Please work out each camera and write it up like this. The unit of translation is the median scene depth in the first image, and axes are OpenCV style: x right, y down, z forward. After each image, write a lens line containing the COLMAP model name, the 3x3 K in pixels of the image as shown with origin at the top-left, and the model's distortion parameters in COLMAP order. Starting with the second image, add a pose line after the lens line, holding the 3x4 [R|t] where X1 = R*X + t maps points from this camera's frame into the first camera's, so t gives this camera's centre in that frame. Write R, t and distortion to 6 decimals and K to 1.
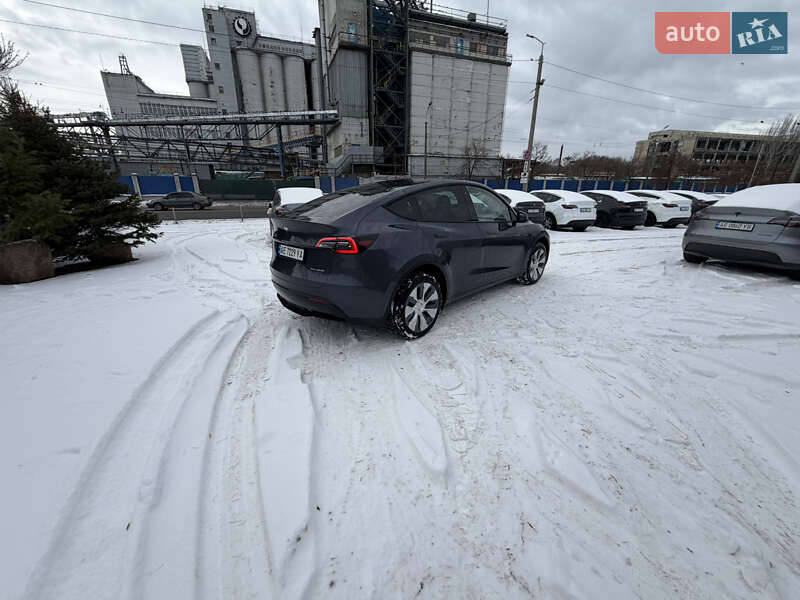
lens RADIAL K [[317.7, 0, 397.4], [0, 317.7, 299.8], [0, 0, 1]] dist [-0.001184, 0.000119]
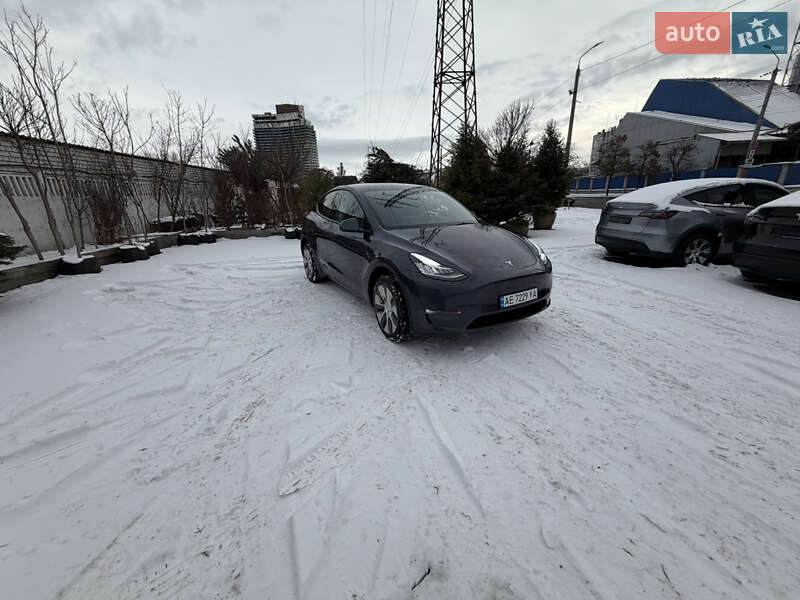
lens RADIAL K [[317.7, 0, 397.4], [0, 317.7, 299.8], [0, 0, 1]] dist [-0.001184, 0.000119]
pose [[-0.249076, 0.313680, -0.916278, 0.127305], [-0.285546, 0.880254, 0.378969, -0.047171], [0.925432, 0.356032, -0.129680, 0.138626]]
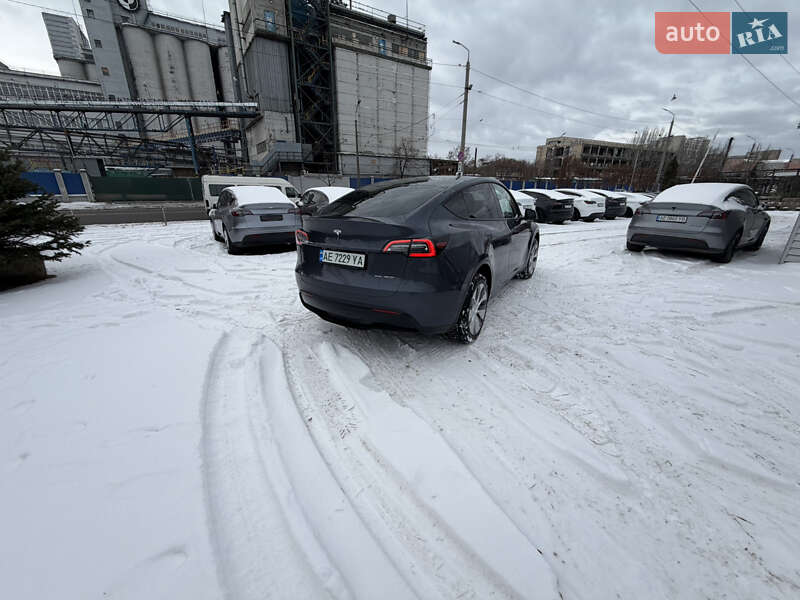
lens RADIAL K [[317.7, 0, 397.4], [0, 317.7, 299.8], [0, 0, 1]] dist [-0.001184, 0.000119]
pose [[0.974914, -0.073275, 0.210173, -0.028739], [0.072789, 0.997297, 0.010056, -0.002555], [-0.210341, 0.005494, 0.977613, 0.008714]]
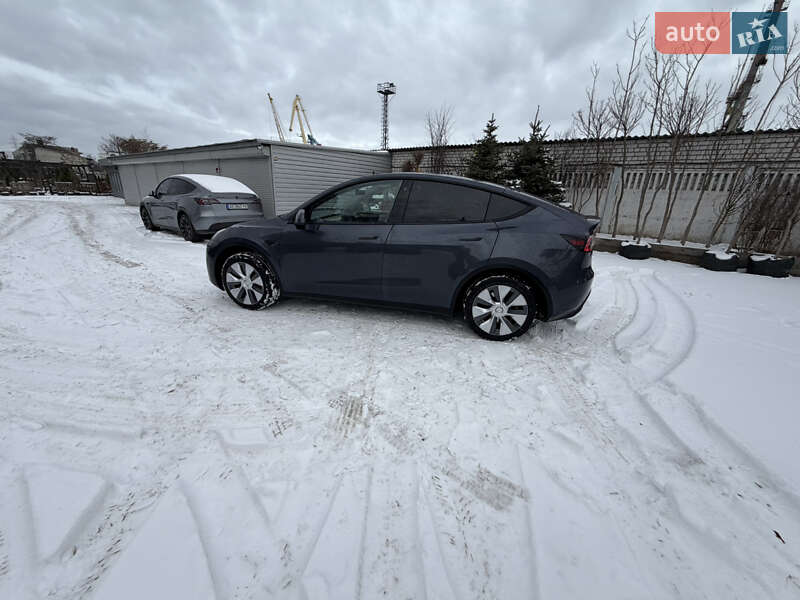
lens RADIAL K [[314.4, 0, 397.6], [0, 314.4, 306.4], [0, 0, 1]] dist [-0.000968, -0.000402]
pose [[-0.515289, -0.316048, 0.796612, -0.073477], [0.243846, 0.837031, 0.489815, -0.052434], [-0.821594, 0.446647, -0.354245, 0.156995]]
